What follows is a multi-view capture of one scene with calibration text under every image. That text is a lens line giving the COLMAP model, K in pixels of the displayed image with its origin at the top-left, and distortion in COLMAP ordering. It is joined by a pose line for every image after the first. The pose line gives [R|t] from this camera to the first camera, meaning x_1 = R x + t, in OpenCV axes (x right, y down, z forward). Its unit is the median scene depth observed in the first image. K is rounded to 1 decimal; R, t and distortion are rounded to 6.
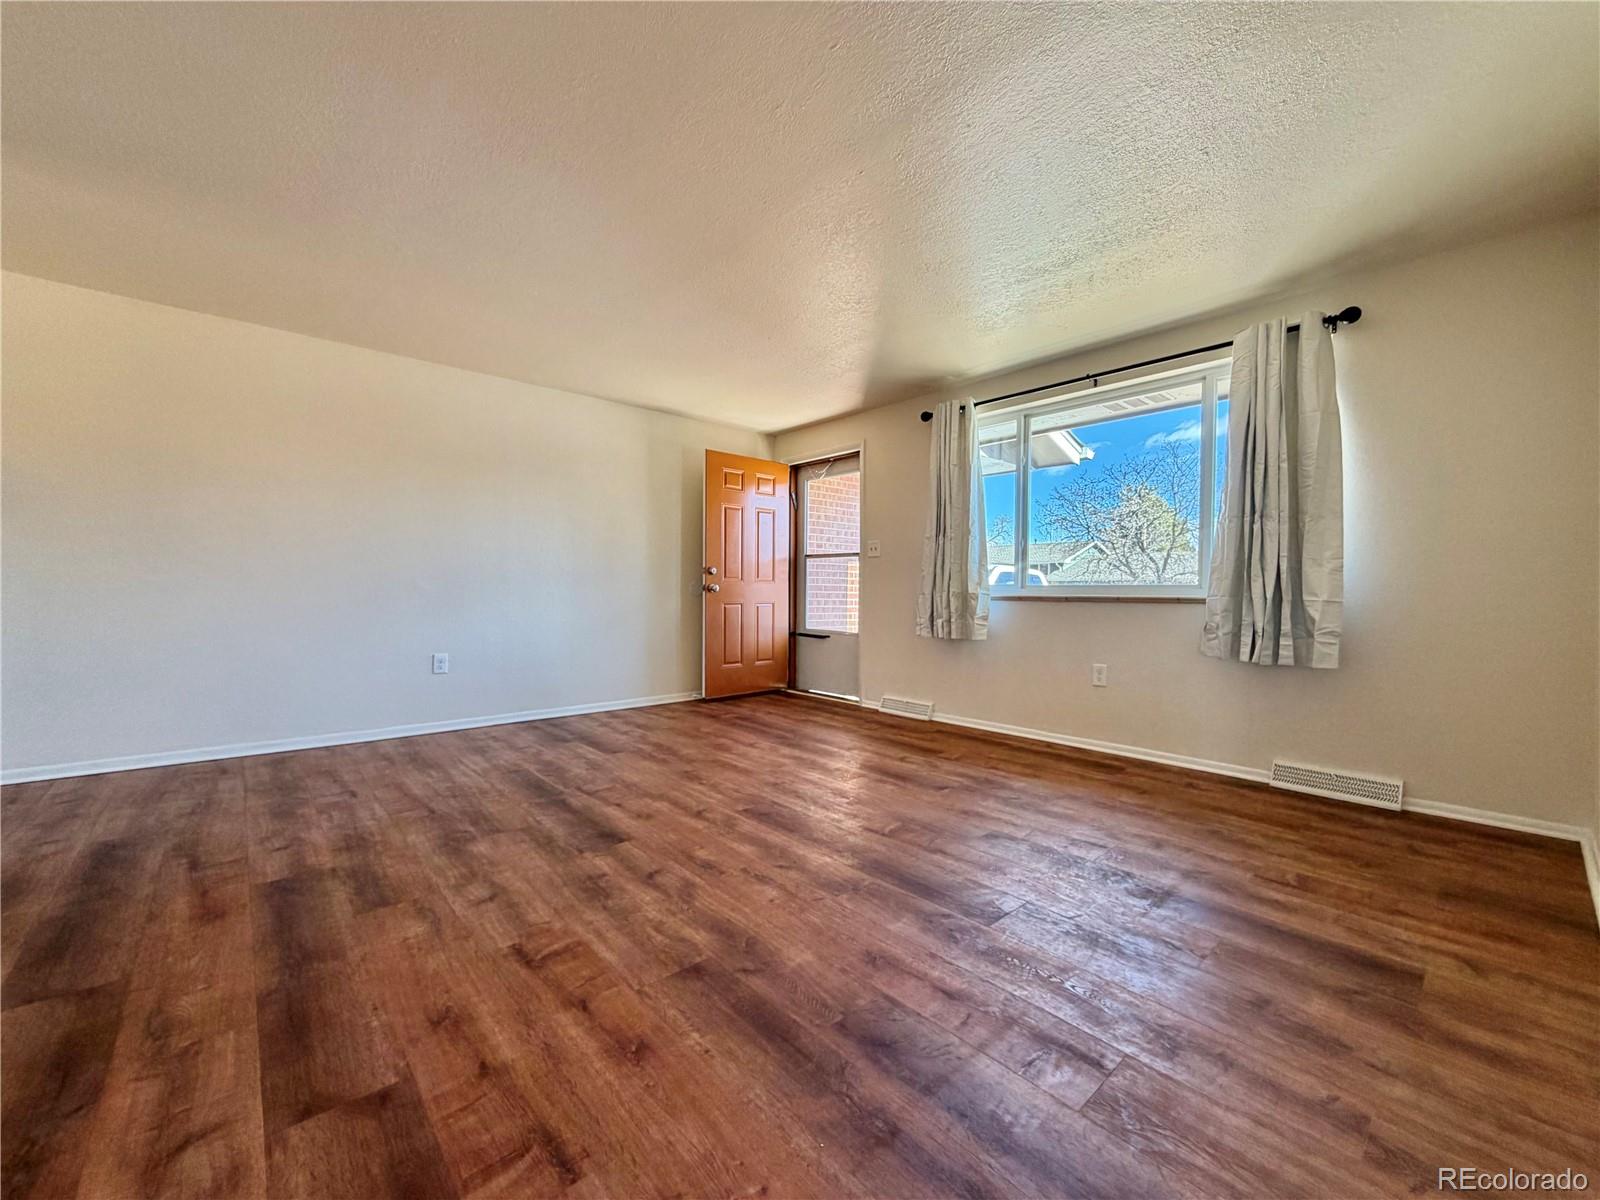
lens RADIAL K [[635.5, 0, 801.8], [0, 635.5, 595.4], [0, 0, 1]] dist [-0.000431, 0.000259]
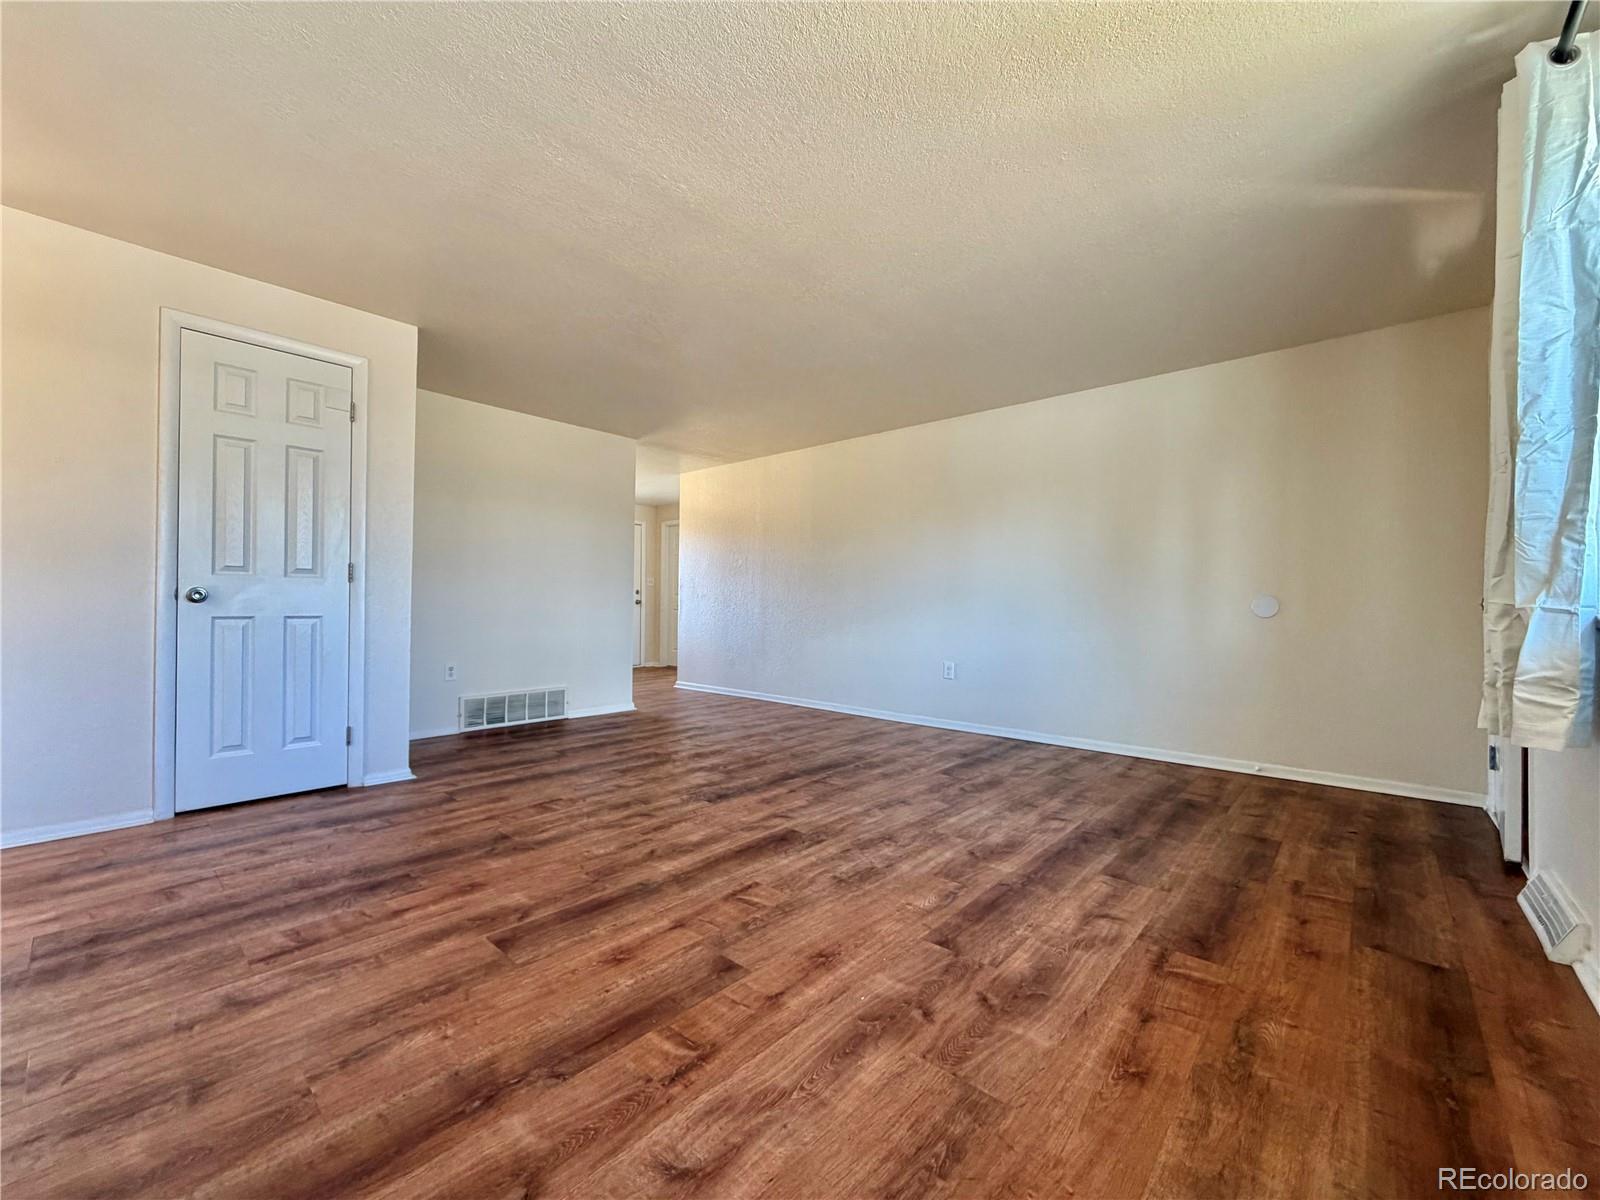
lens RADIAL K [[635.5, 0, 800.9], [0, 635.5, 608.8], [0, 0, 1]] dist [-0.000431, 0.000259]
pose [[0.115558, -0.005742, -0.993284, 1.095773], [-0.015169, 0.999856, -0.007545, 0.009329], [0.993185, 0.015939, 0.115454, 1.121128]]
